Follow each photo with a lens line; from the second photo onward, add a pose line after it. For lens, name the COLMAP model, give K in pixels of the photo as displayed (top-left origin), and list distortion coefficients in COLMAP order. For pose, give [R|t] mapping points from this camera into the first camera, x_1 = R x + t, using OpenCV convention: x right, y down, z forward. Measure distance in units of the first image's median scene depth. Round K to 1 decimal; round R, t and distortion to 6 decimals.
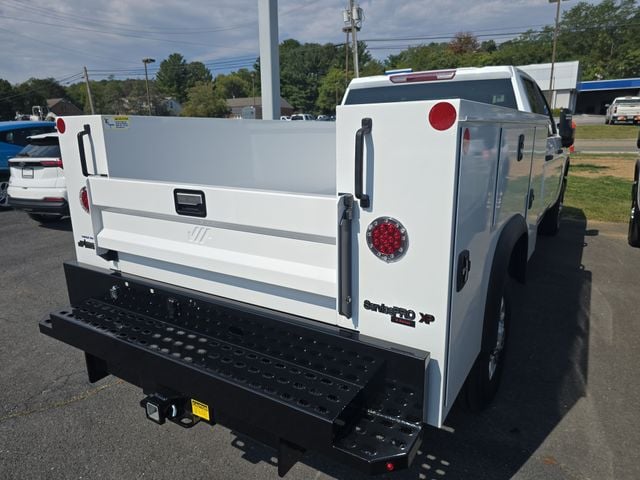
lens RADIAL K [[448.8, 0, 320.0], [0, 448.8, 240.0], [0, 0, 1]] dist [0.057507, -0.049525]
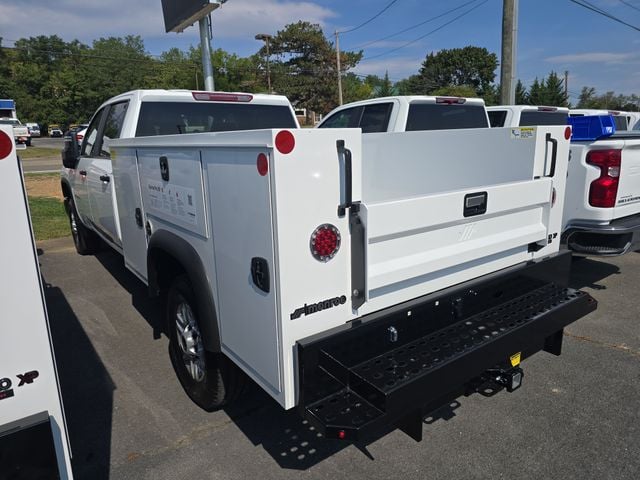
lens RADIAL K [[434.3, 0, 320.0], [0, 434.3, 240.0], [0, 0, 1]] dist [0.042663, -0.038826]
pose [[0.349317, -0.210166, 0.913131, -1.503789], [0.237057, 0.962640, 0.130875, -0.241061], [-0.906522, 0.170747, 0.386088, 0.960278]]
